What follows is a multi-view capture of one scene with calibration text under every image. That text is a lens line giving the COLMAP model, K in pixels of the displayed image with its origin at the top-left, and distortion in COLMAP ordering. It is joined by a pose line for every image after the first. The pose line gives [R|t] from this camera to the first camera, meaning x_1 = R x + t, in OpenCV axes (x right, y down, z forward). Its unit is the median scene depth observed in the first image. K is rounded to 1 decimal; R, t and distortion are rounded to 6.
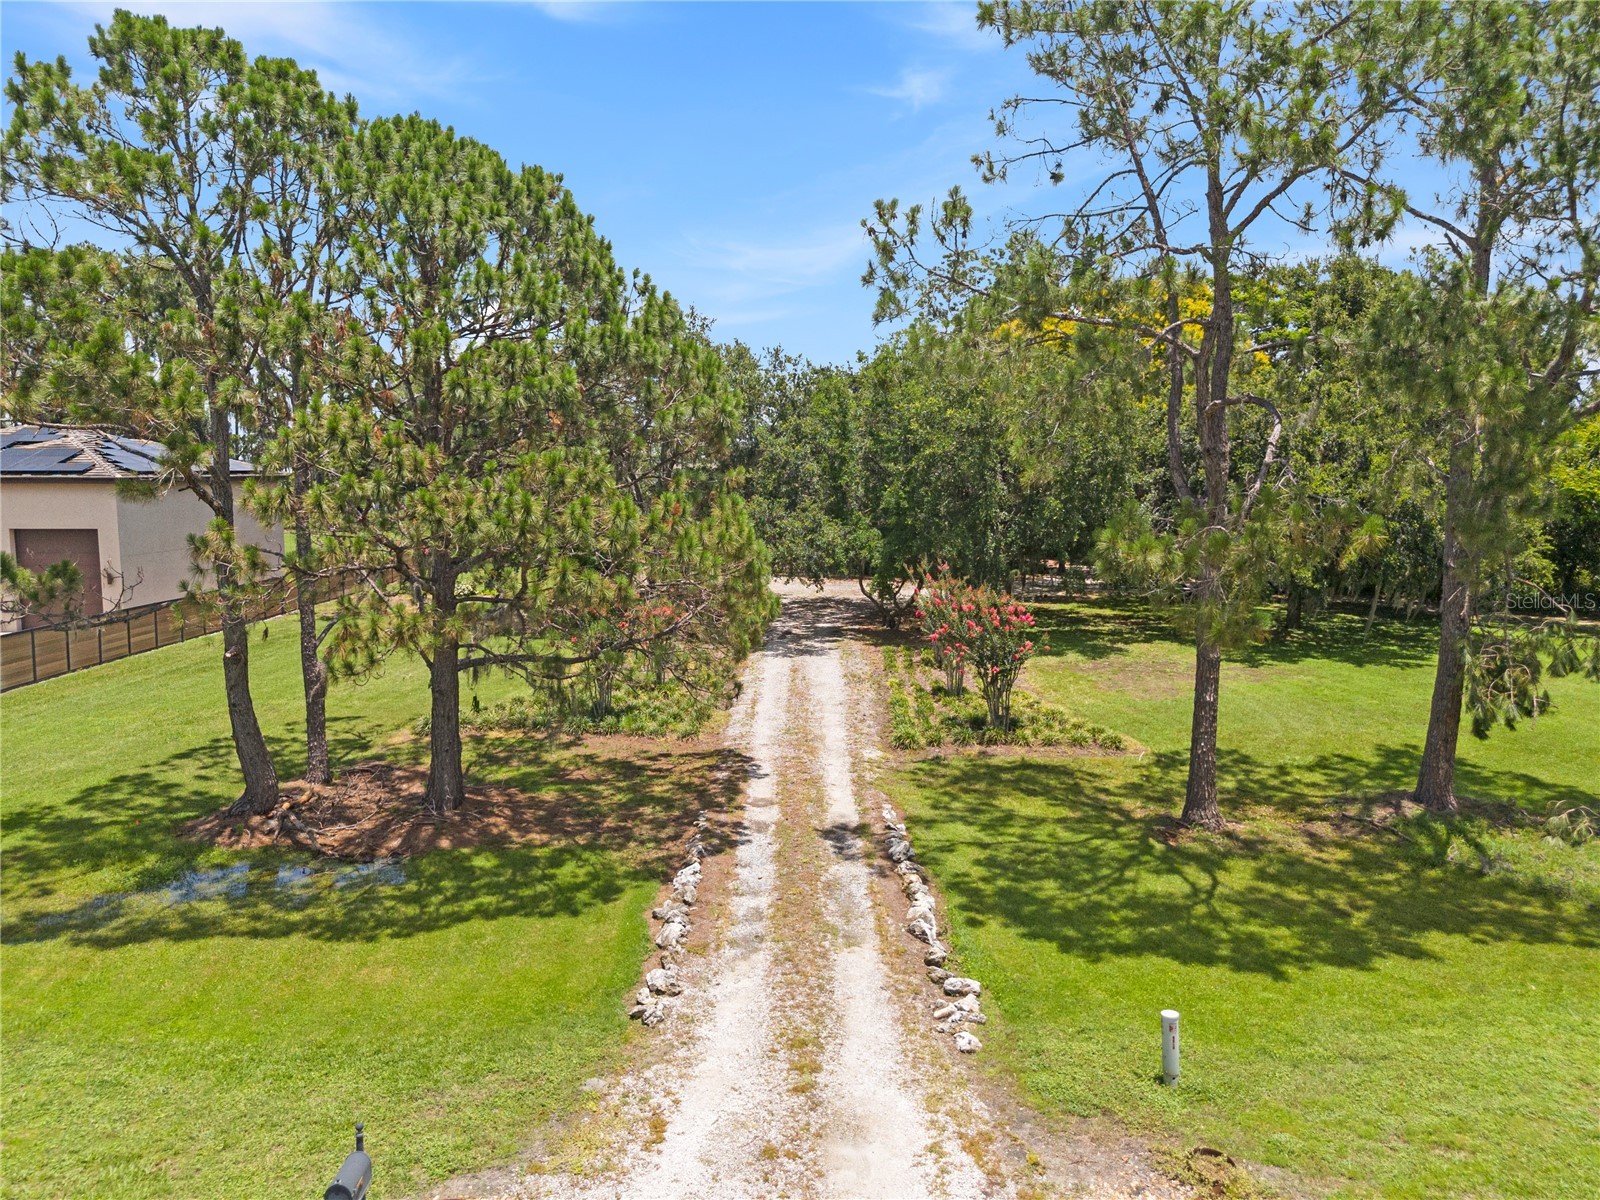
lens RADIAL K [[1191.4, 0, 800.0], [0, 1191.4, 600.0], [0, 0, 1]] dist [0.054851, -0.051353]
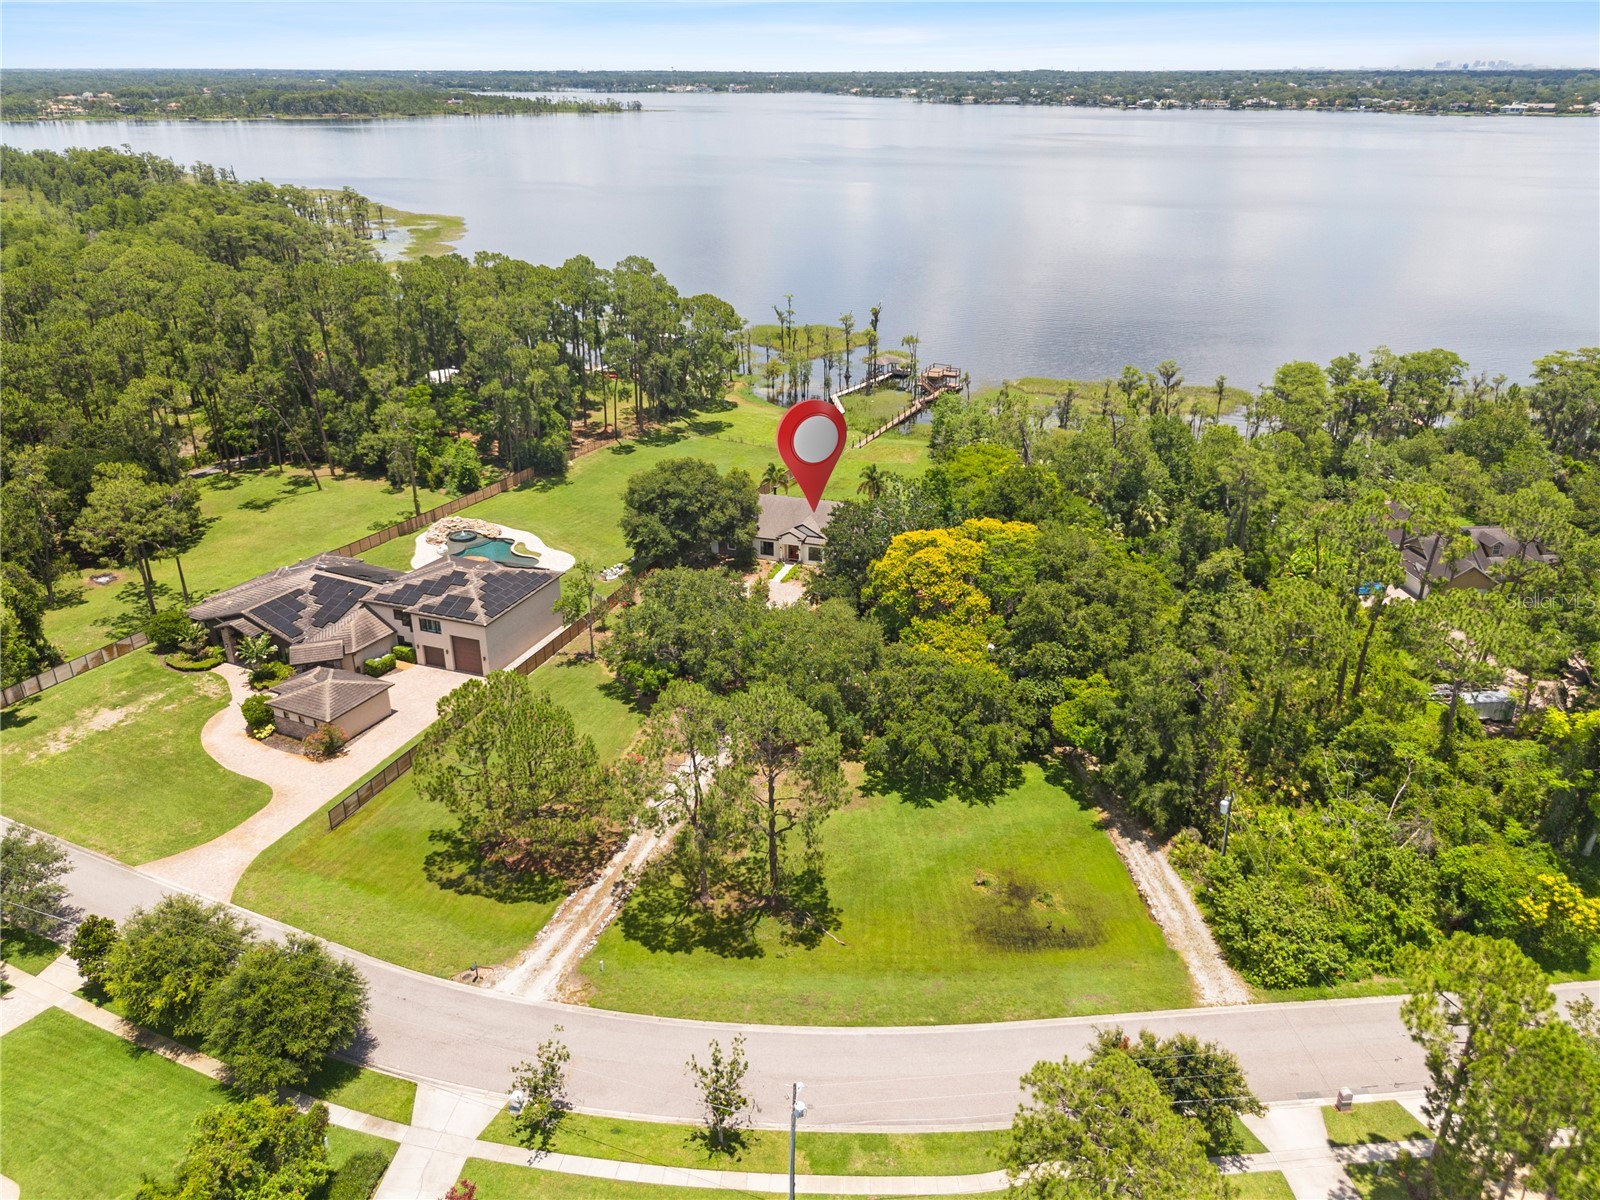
lens RADIAL K [[1193.3, 0, 803.2], [0, 1193.3, 622.6], [0, 0, 1]] dist [0.033430, -0.002964]
pose [[0.947688, 0.140230, -0.286745, 1.739638], [-0.042573, 0.945834, 0.321848, -2.068388], [0.316346, -0.292804, 0.902326, -2.312374]]
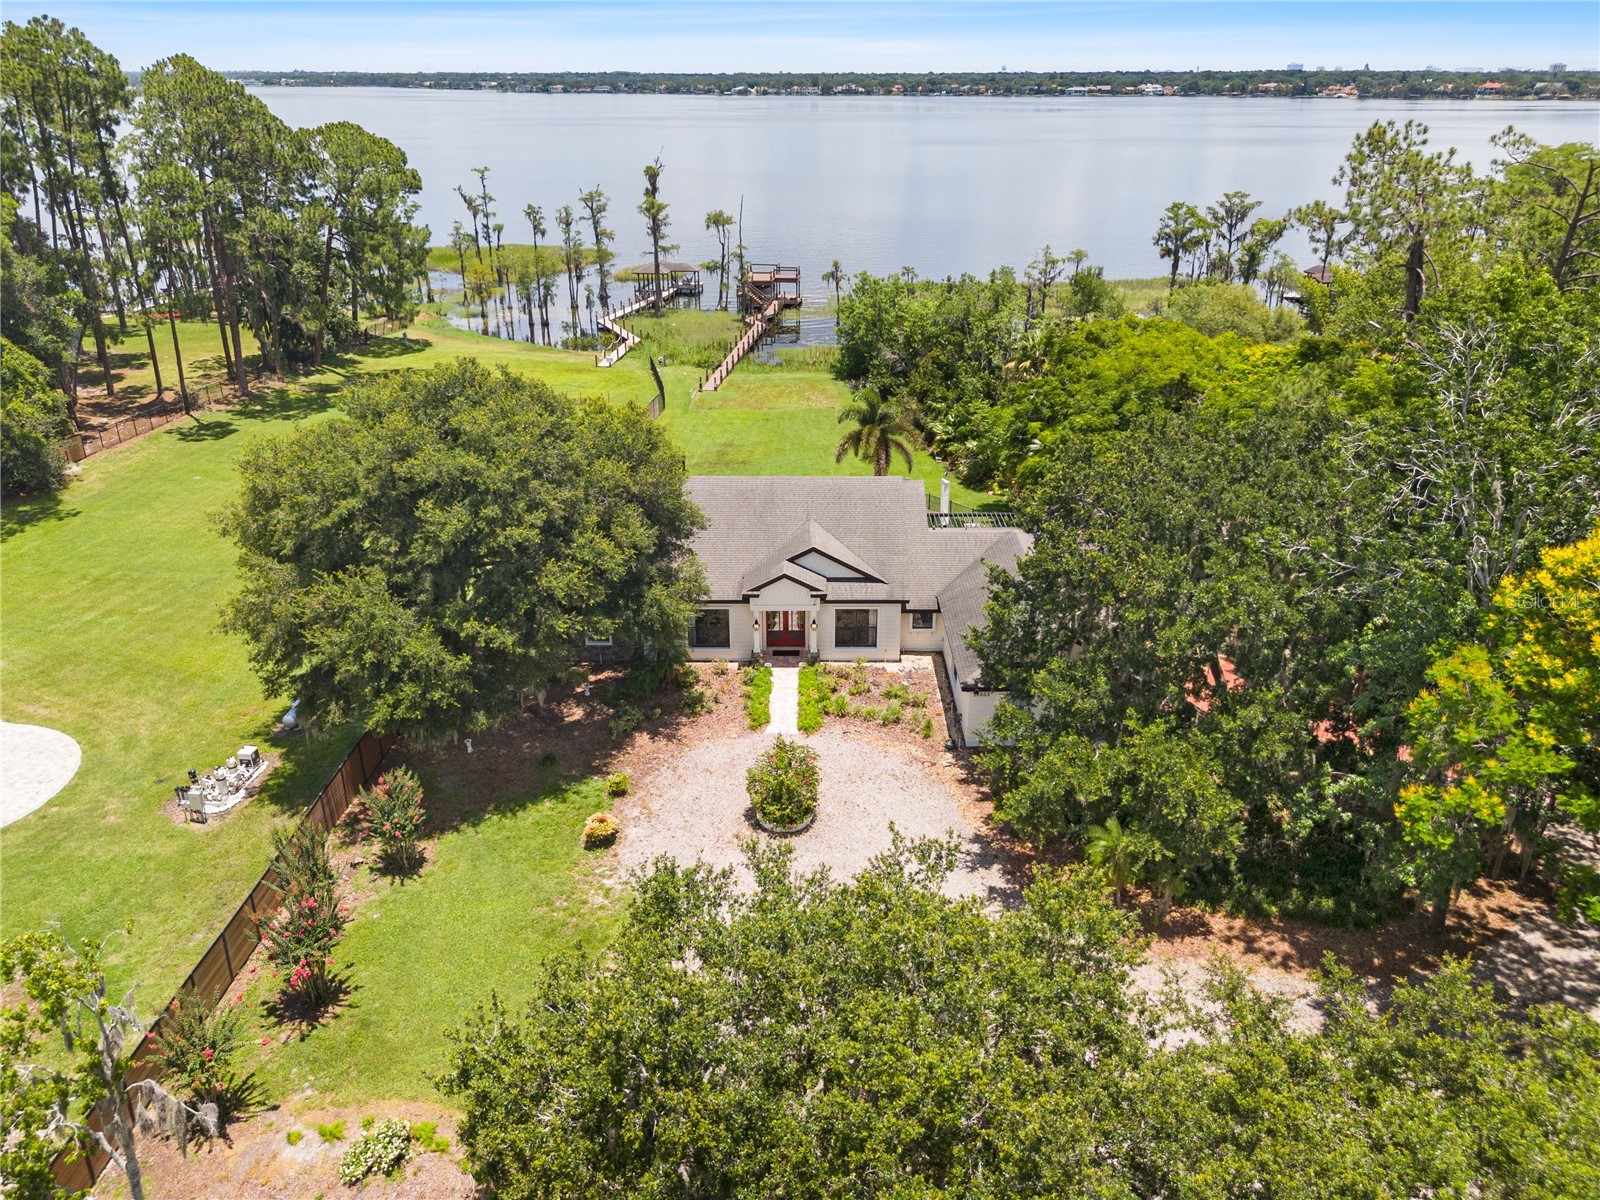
lens RADIAL K [[1191.4, 0, 800.0], [0, 1191.4, 600.0], [0, 0, 1]] dist [0.054851, -0.051353]
pose [[0.999987, 0.004966, 0.000729, -0.328167], [-0.004963, 0.956554, 0.291514, -0.983747], [0.000750, -0.291514, 0.956566, 1.748910]]
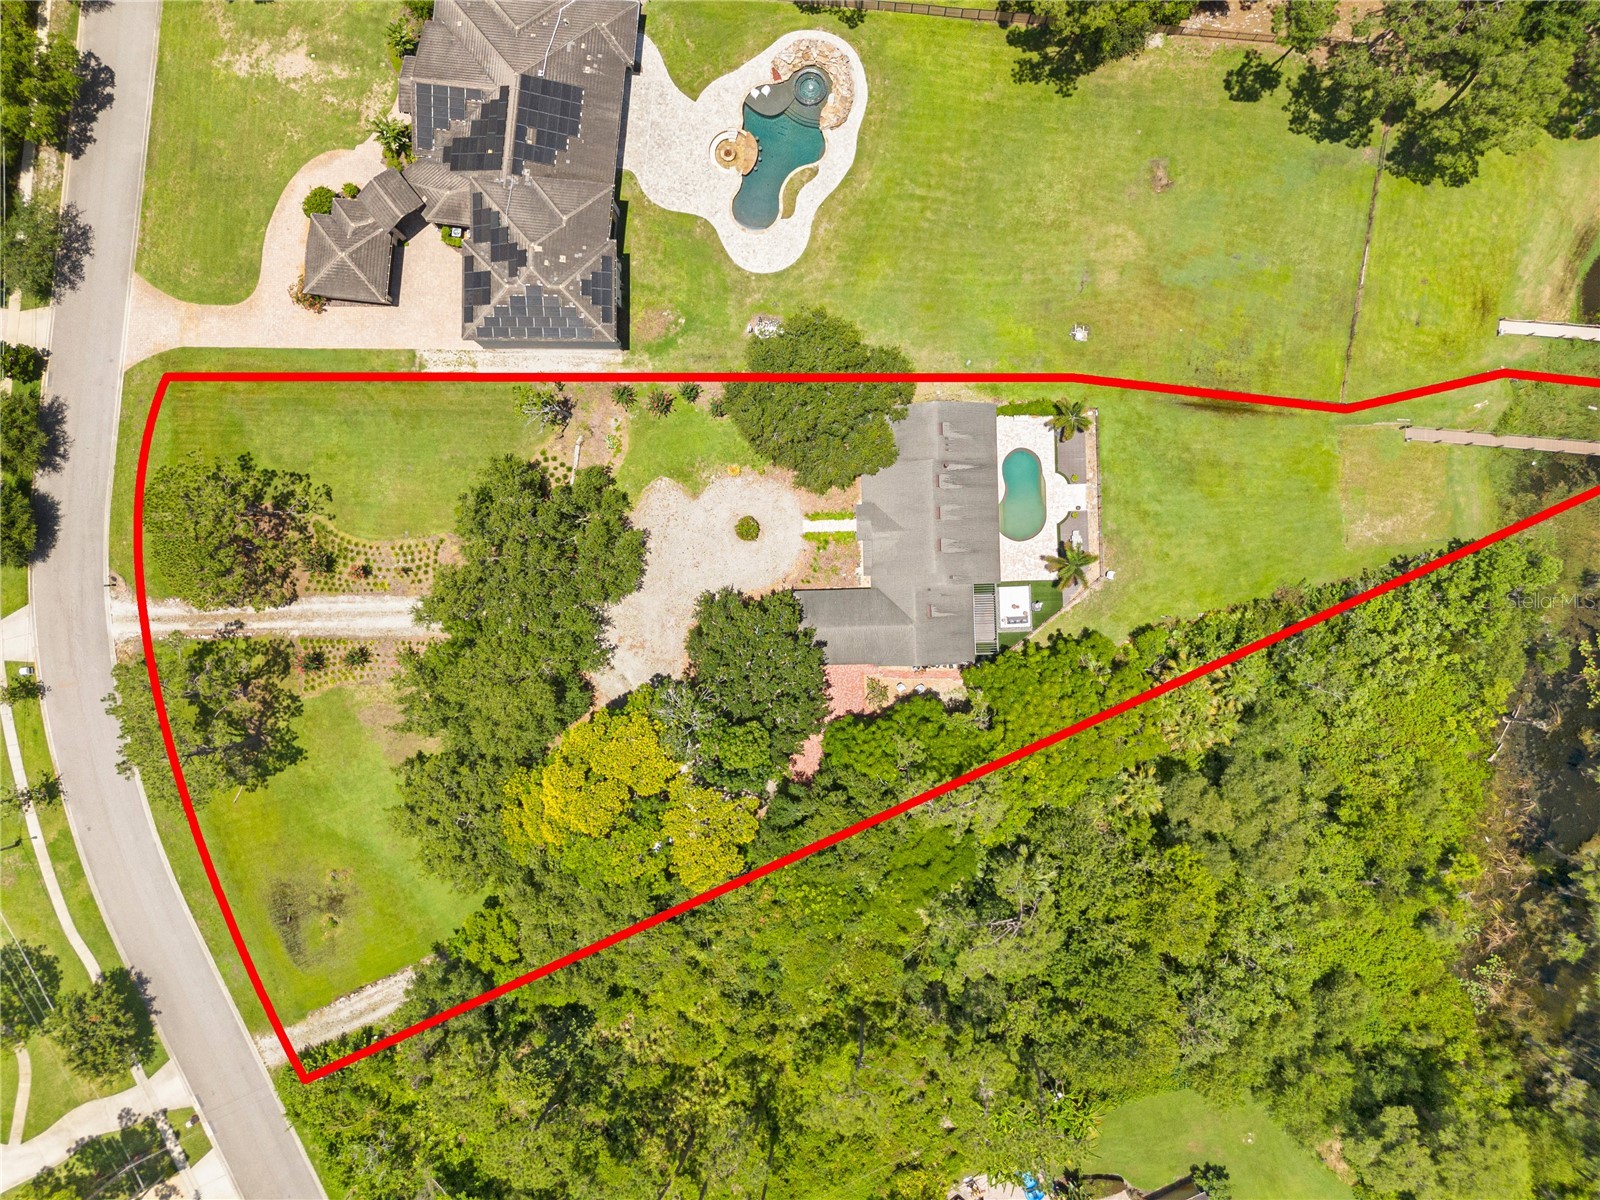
lens RADIAL K [[1191.4, 0, 800.0], [0, 1191.4, 600.0], [0, 0, 1]] dist [0.054851, -0.051353]
pose [[0.028068, 0.999600, 0.003509, -0.025449], [-0.081550, -0.001209, 0.996669, -5.767167], [0.996274, -0.028260, 0.081483, 3.250629]]
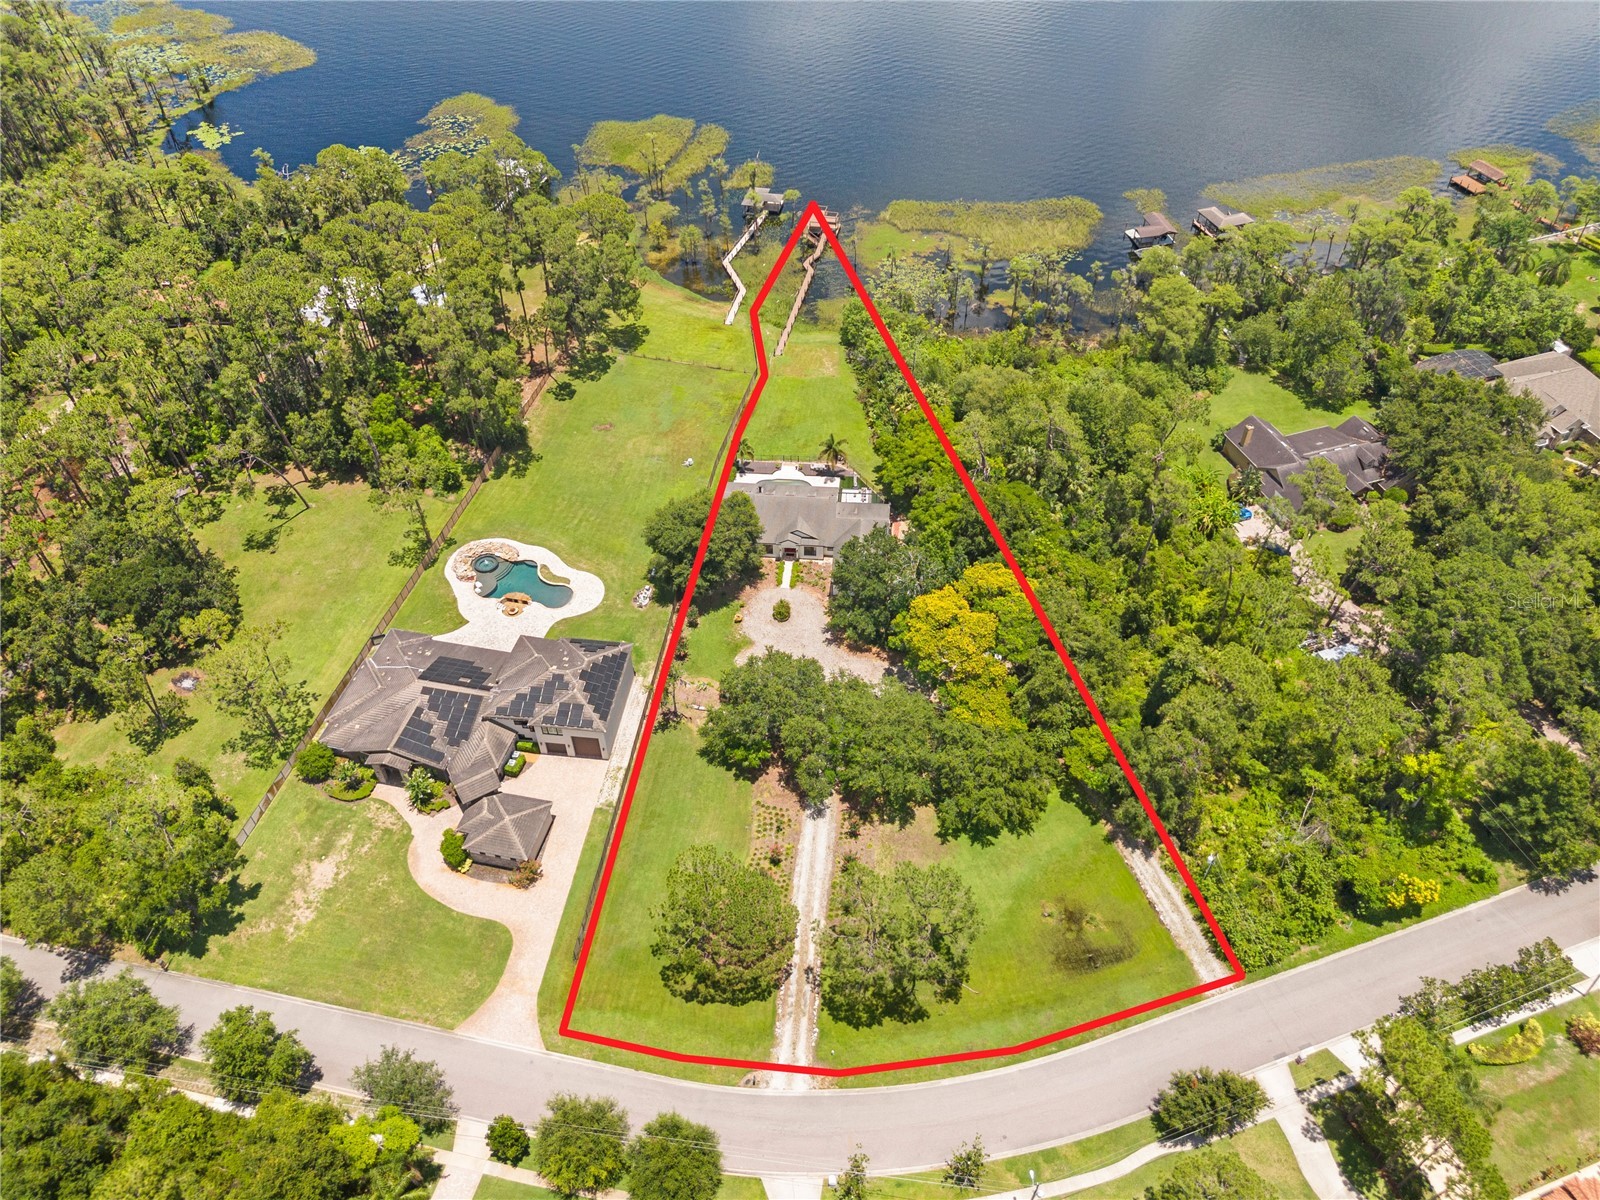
lens RADIAL K [[1191.4, 0, 800.0], [0, 1191.4, 600.0], [0, 0, 1]] dist [0.054851, -0.051353]
pose [[0.995743, 0.058772, -0.071003, 0.312868], [-0.001481, 0.780440, 0.625229, -5.046549], [0.092159, -0.622462, 0.777205, -2.506573]]
